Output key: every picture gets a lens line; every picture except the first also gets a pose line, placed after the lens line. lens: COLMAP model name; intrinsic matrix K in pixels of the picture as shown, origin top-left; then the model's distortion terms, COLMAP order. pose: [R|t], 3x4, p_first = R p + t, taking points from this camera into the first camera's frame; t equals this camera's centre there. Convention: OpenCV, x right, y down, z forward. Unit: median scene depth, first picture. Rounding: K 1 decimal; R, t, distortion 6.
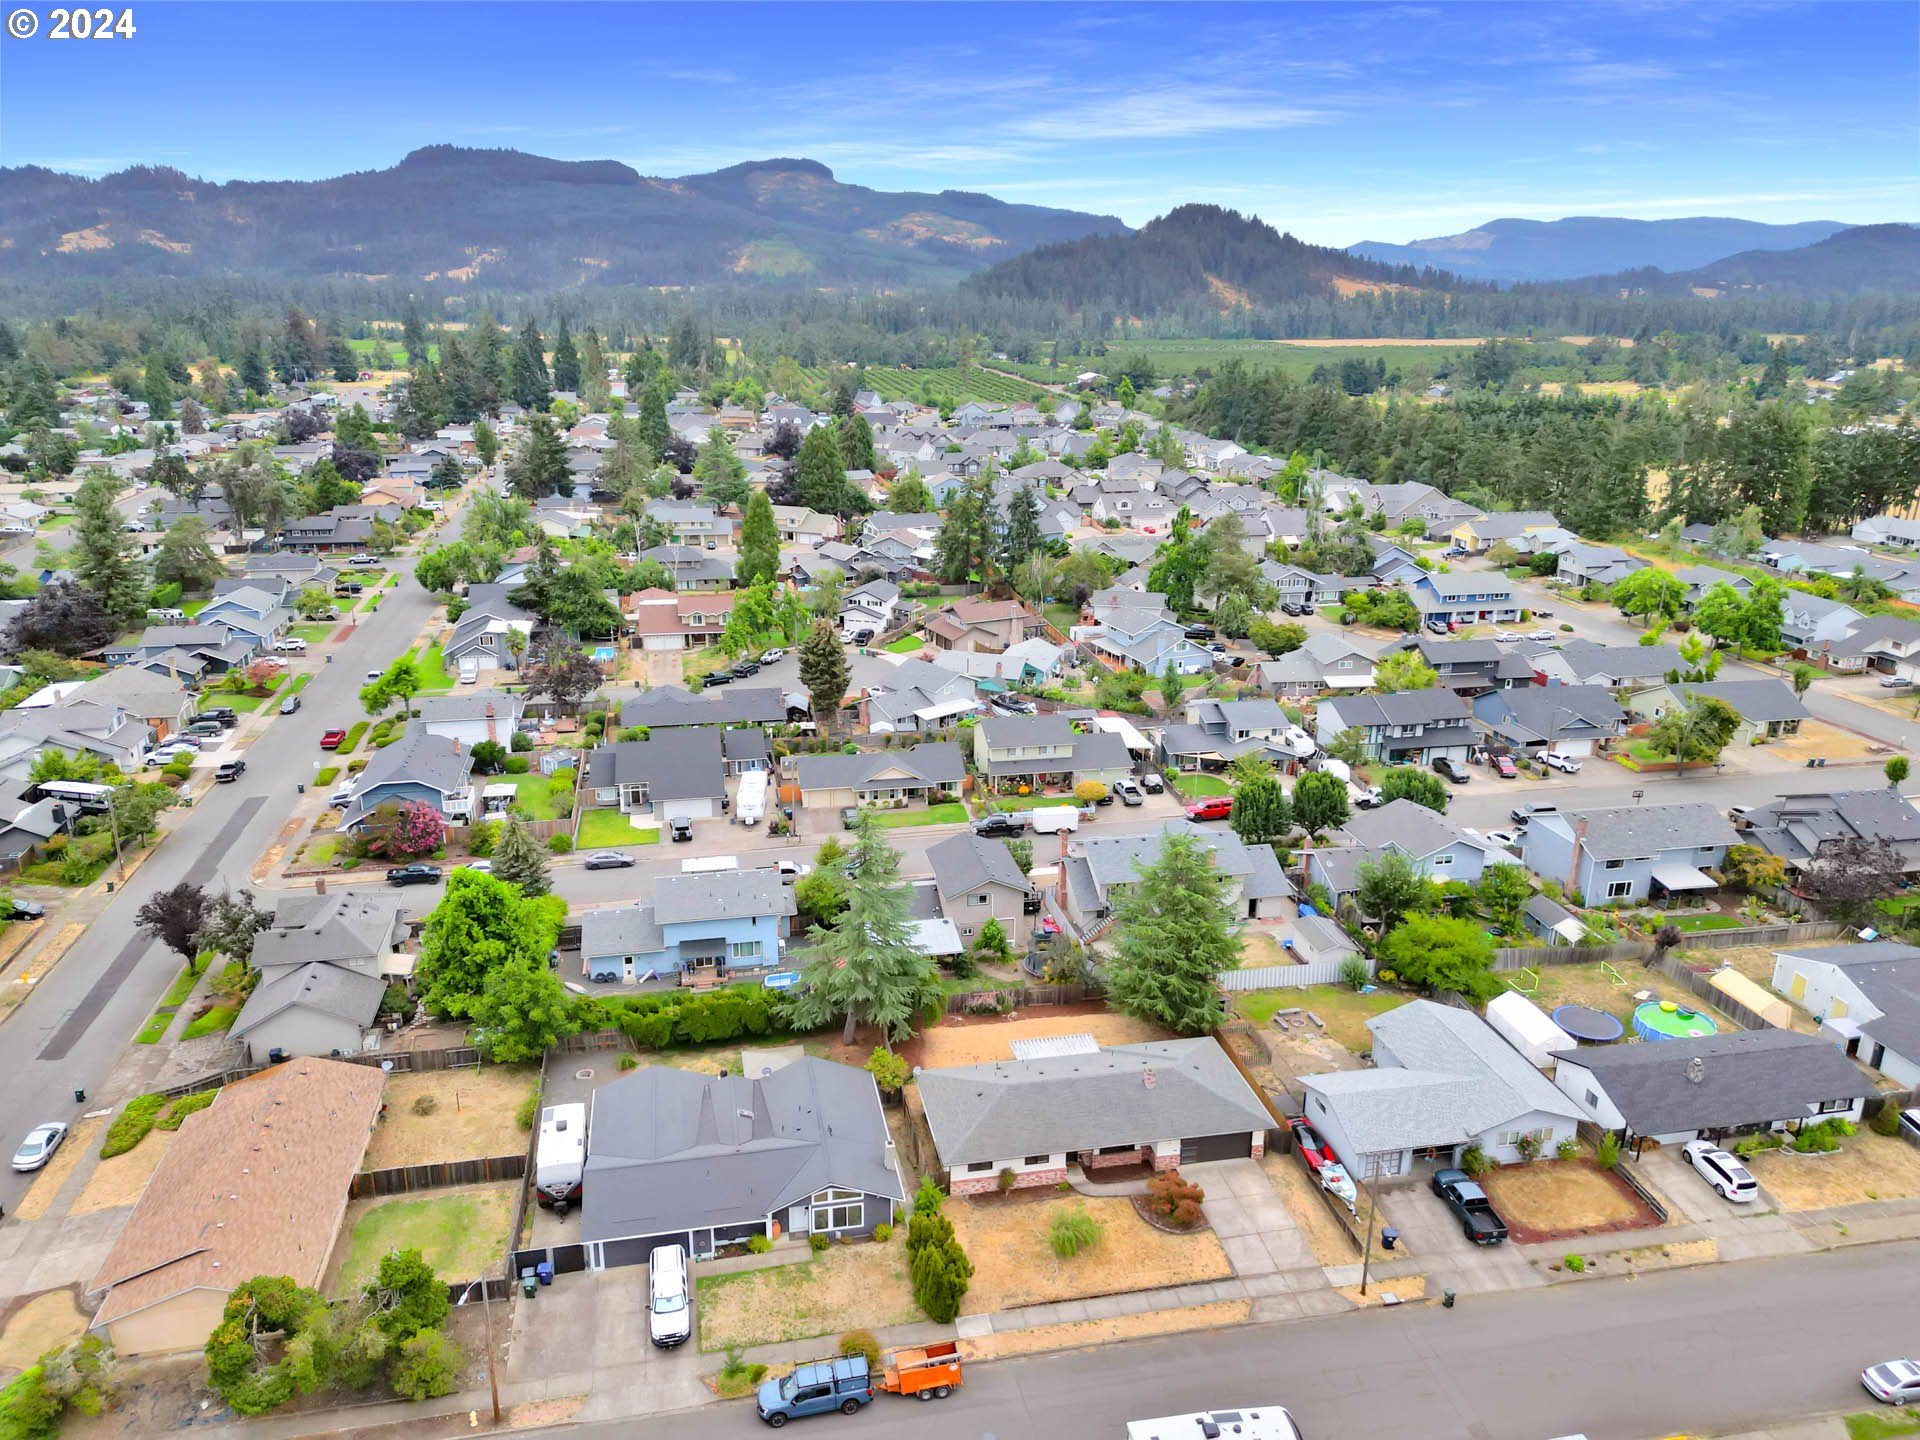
lens RADIAL K [[1363.8, 0, 960.0], [0, 1363.8, 720.0], [0, 0, 1]] dist [0.078282, -0.072806]
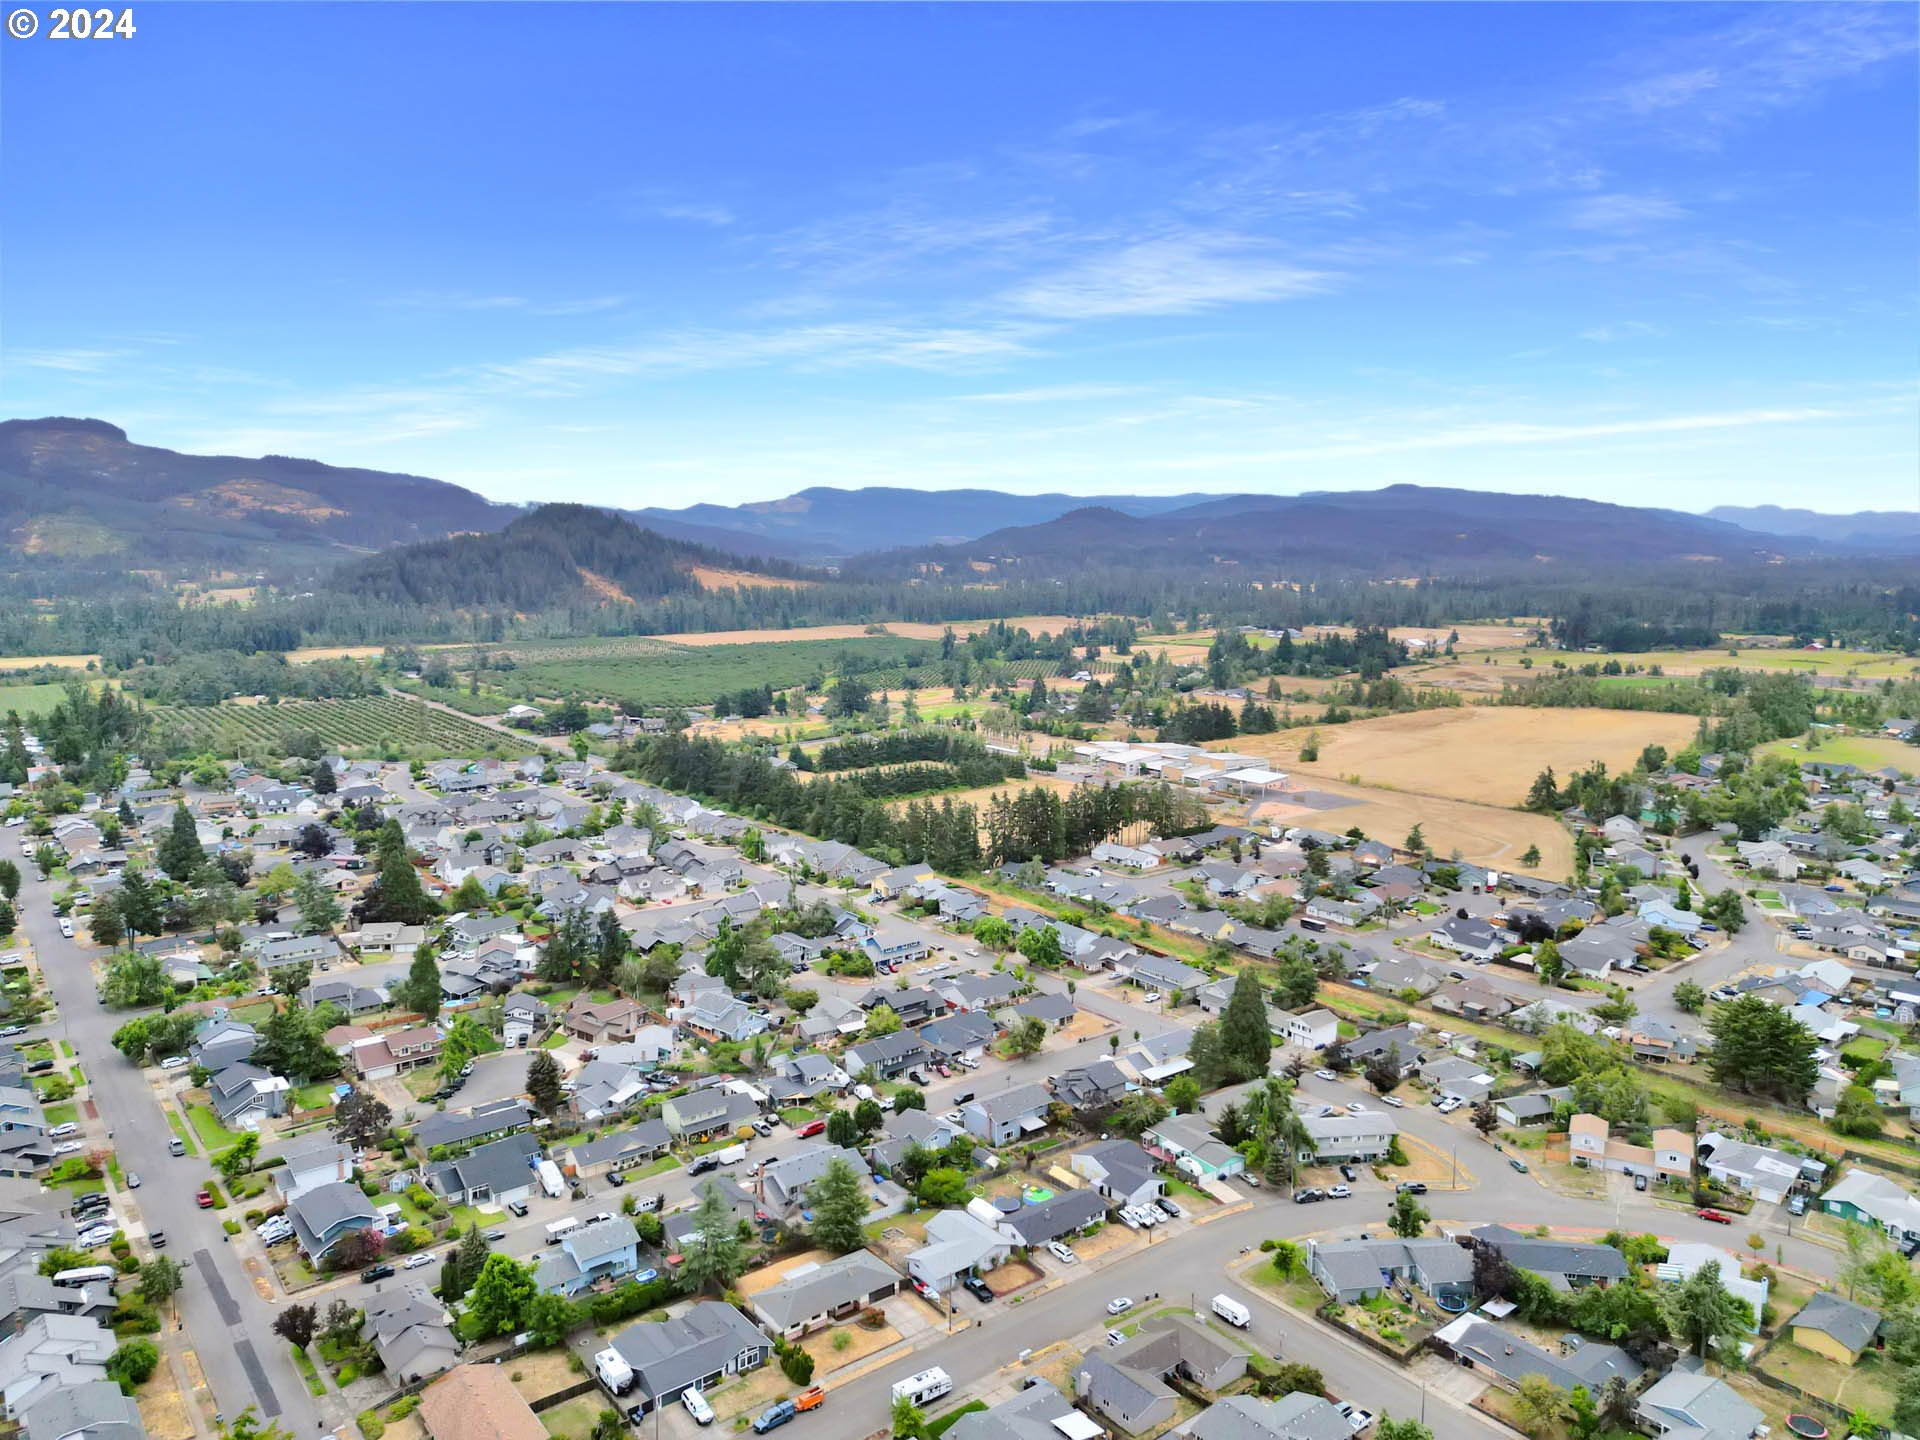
lens RADIAL K [[1363.8, 0, 960.0], [0, 1363.8, 720.0], [0, 0, 1]] dist [0.078282, -0.072806]
pose [[0.896375, -0.070047, 0.437728, -0.443532], [0.141761, 0.980881, -0.133330, -0.218540], [-0.420019, 0.181566, 0.889167, -0.908598]]
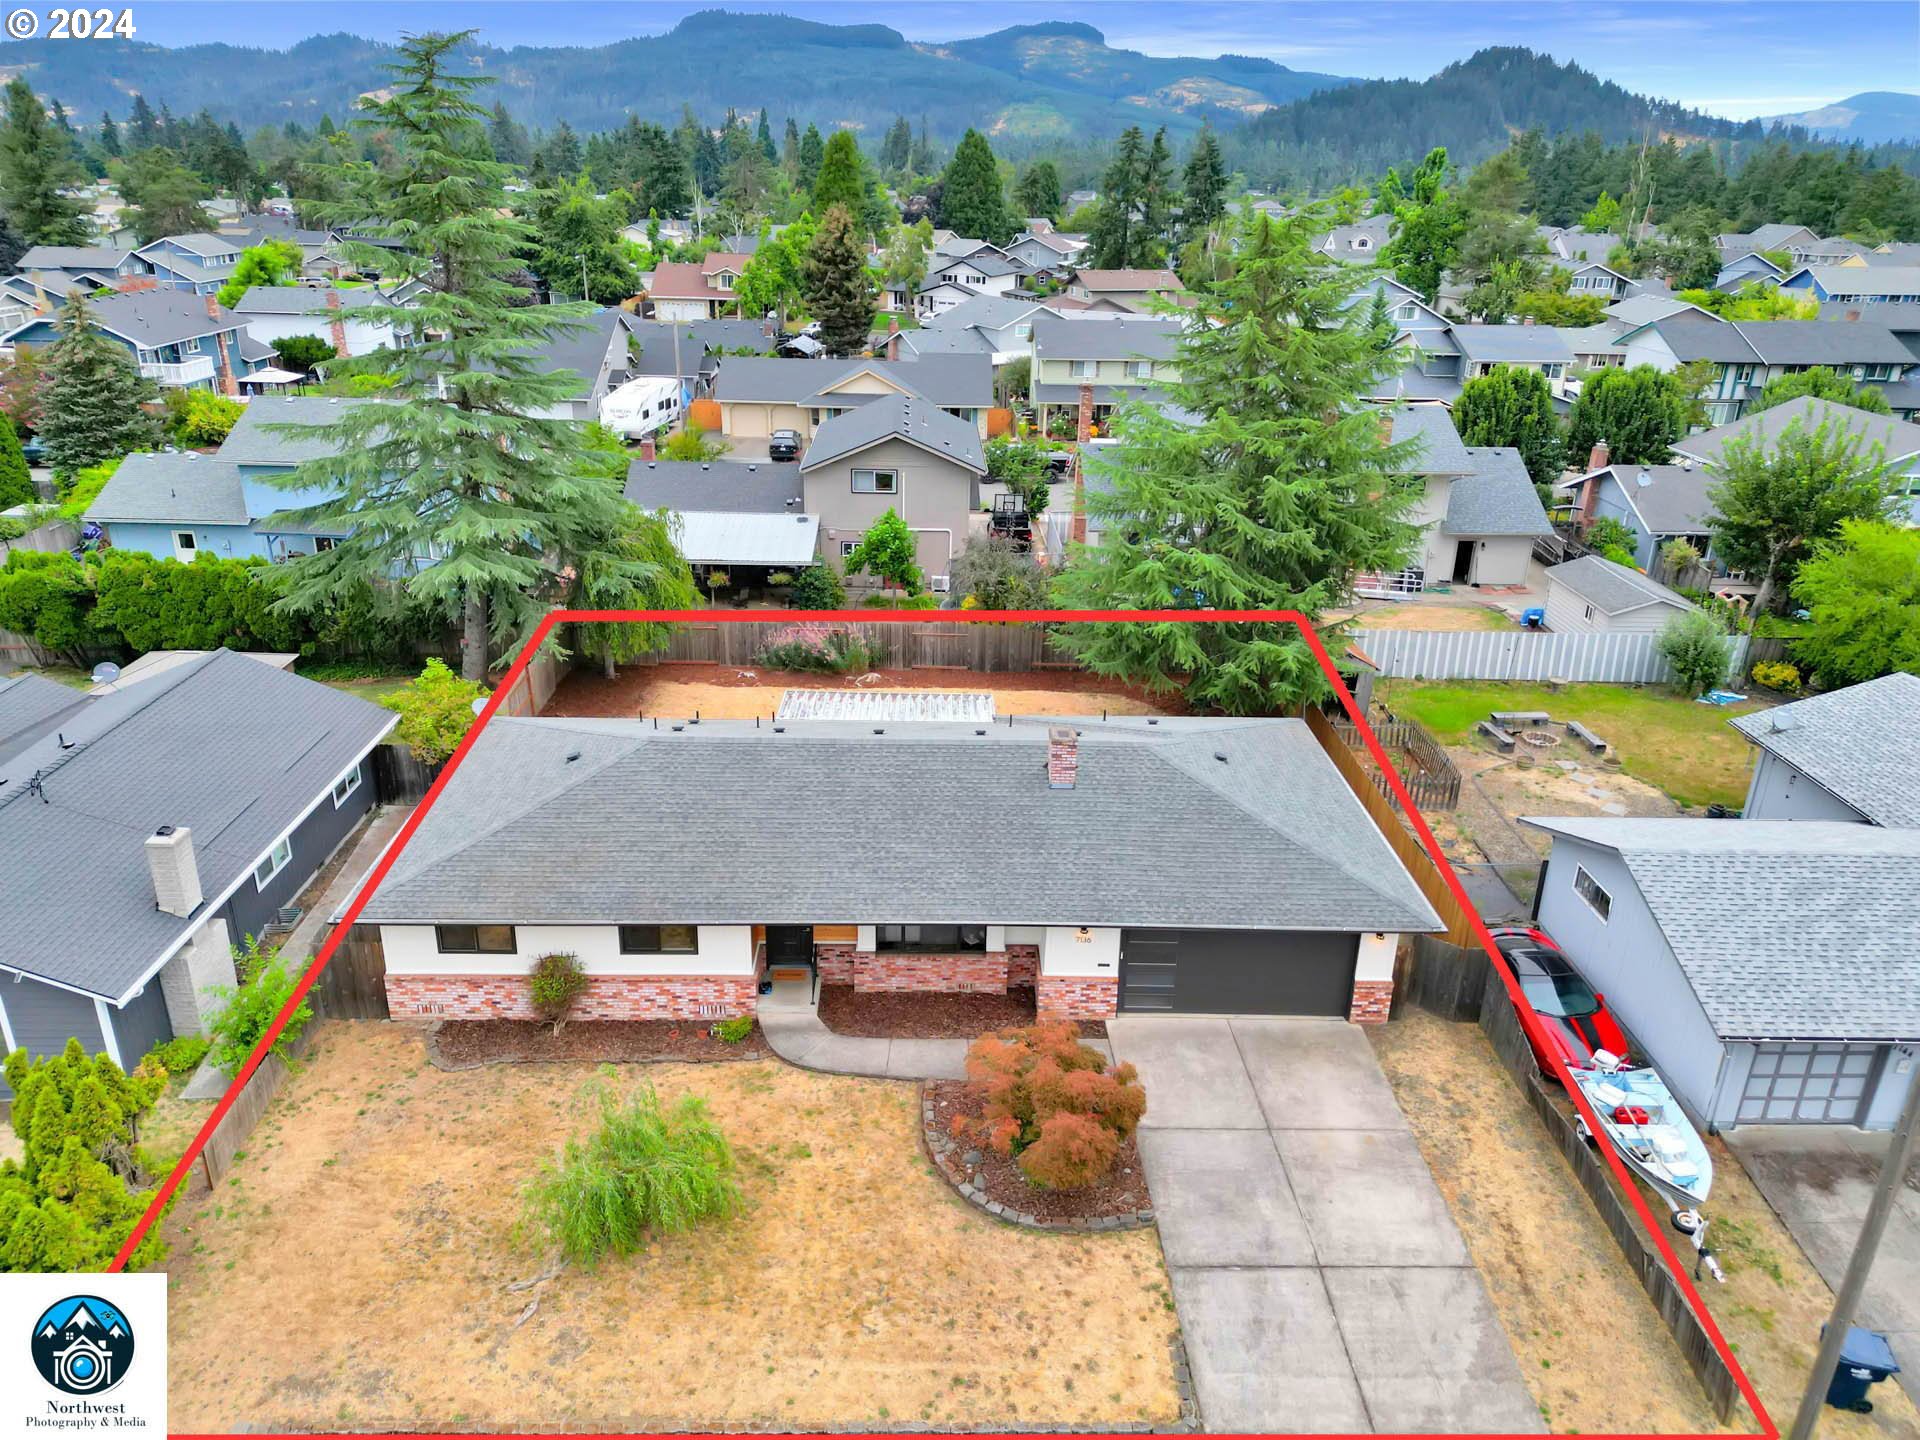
lens RADIAL K [[1363.8, 0, 960.0], [0, 1363.8, 720.0], [0, 0, 1]] dist [0.078282, -0.072806]
pose [[0.983350, 0.080156, -0.163088, 0.110659], [-0.068225, 0.994655, 0.077498, 0.150616], [0.168429, -0.065081, 0.983563, 0.440750]]
